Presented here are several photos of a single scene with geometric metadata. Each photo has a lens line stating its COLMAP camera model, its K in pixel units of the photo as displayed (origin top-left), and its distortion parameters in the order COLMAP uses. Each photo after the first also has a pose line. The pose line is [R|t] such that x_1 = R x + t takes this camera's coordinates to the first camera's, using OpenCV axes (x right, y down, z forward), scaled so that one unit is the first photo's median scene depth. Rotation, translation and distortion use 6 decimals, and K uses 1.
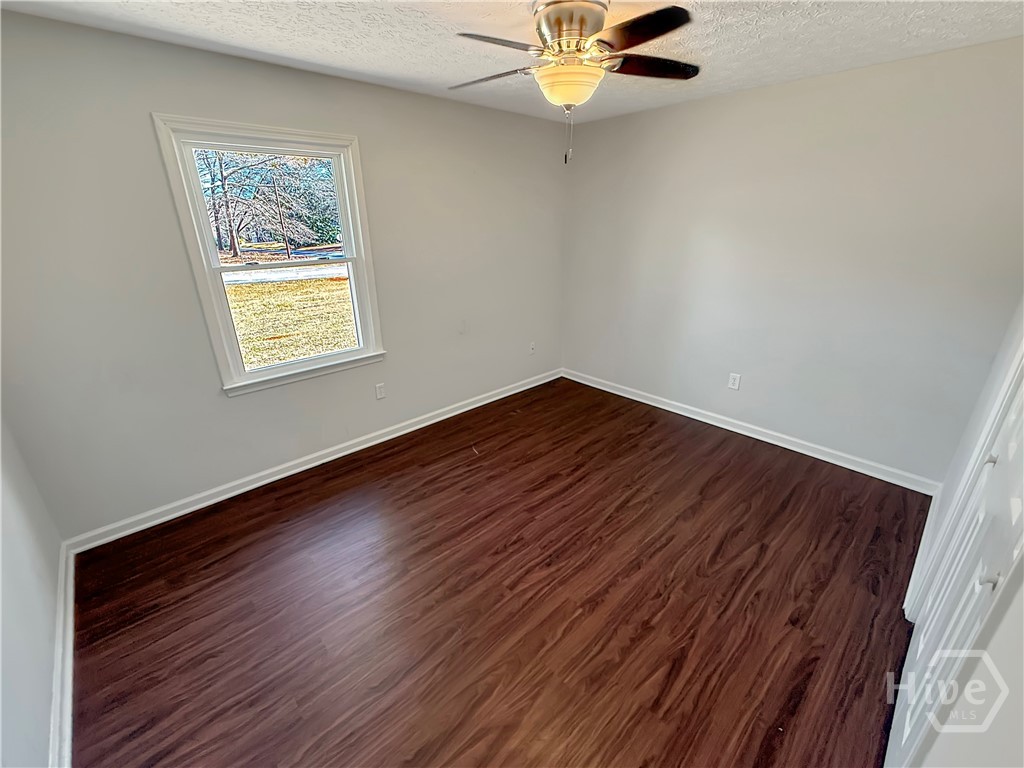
lens RADIAL K [[432.7, 0, 511.8], [0, 432.7, 382.1], [0, 0, 1]] dist [0.001314, -0.000351]
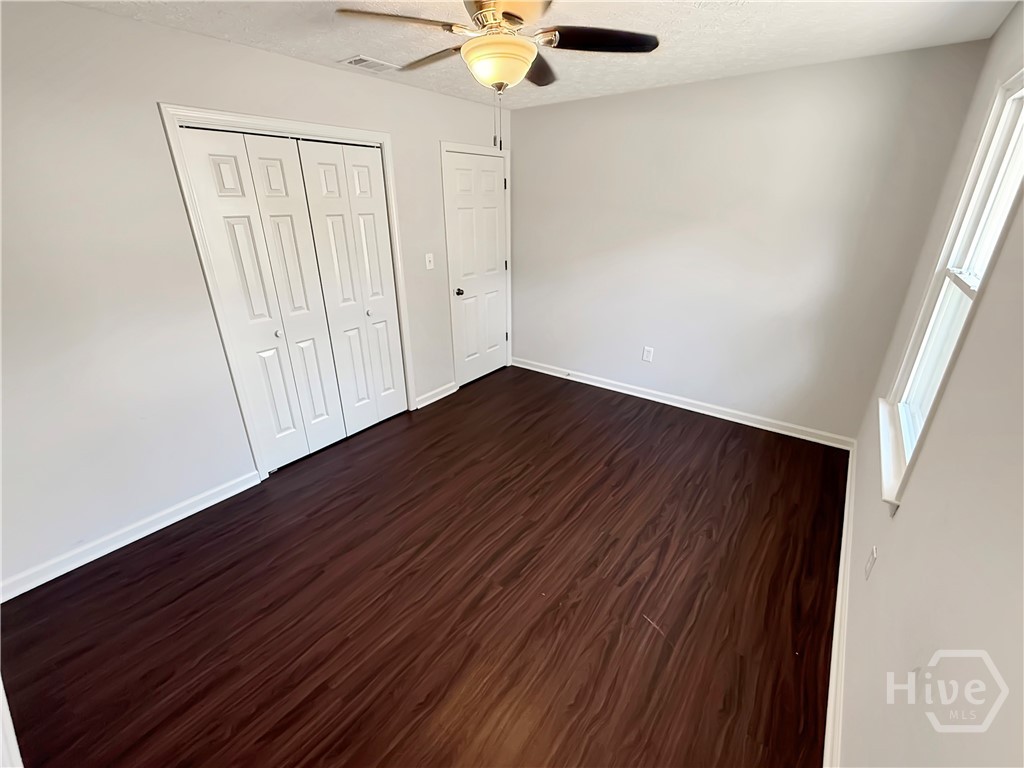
lens RADIAL K [[432.7, 0, 509.4], [0, 432.7, 380.0], [0, 0, 1]] dist [0.001314, -0.000351]
pose [[-0.985811, 0.079686, -0.147738, 0.203166], [-0.044354, 0.725196, 0.687113, -0.578786], [0.161892, 0.683916, -0.711372, 1.466181]]
